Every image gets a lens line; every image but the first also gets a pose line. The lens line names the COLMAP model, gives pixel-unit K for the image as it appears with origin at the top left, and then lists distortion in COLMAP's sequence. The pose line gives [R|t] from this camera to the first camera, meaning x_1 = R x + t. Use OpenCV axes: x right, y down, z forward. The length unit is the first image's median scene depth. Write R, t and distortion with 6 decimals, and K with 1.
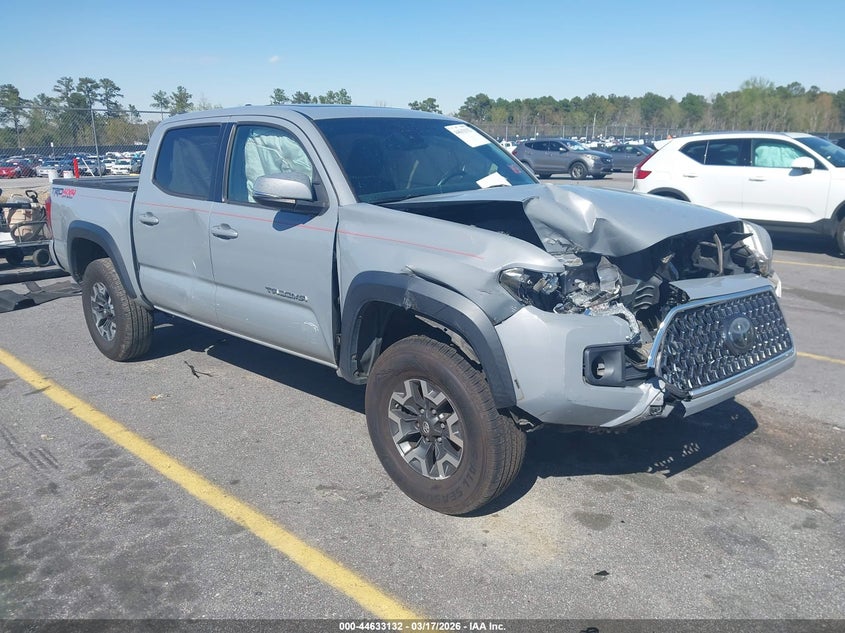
lens RADIAL K [[708.9, 0, 422.3], [0, 708.9, 318.0], [0, 0, 1]] dist [0.002255, -0.001258]
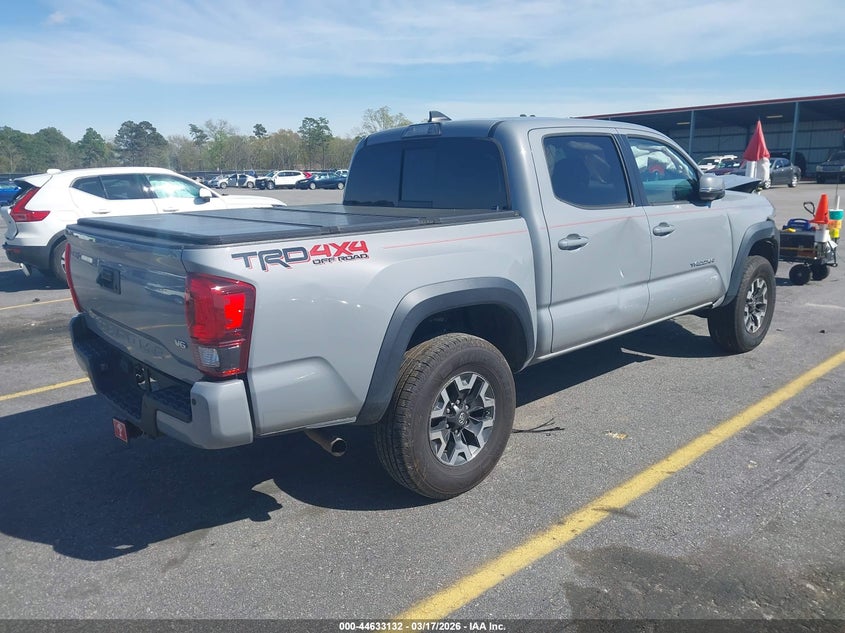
lens RADIAL K [[708.9, 0, 422.8], [0, 708.9, 320.7], [0, 0, 1]] dist [0.002255, -0.001258]
pose [[0.016936, -0.193016, 0.981049, -1.317558], [0.263074, 0.947478, 0.181869, -0.268555], [-0.964627, 0.255009, 0.066824, 1.227349]]
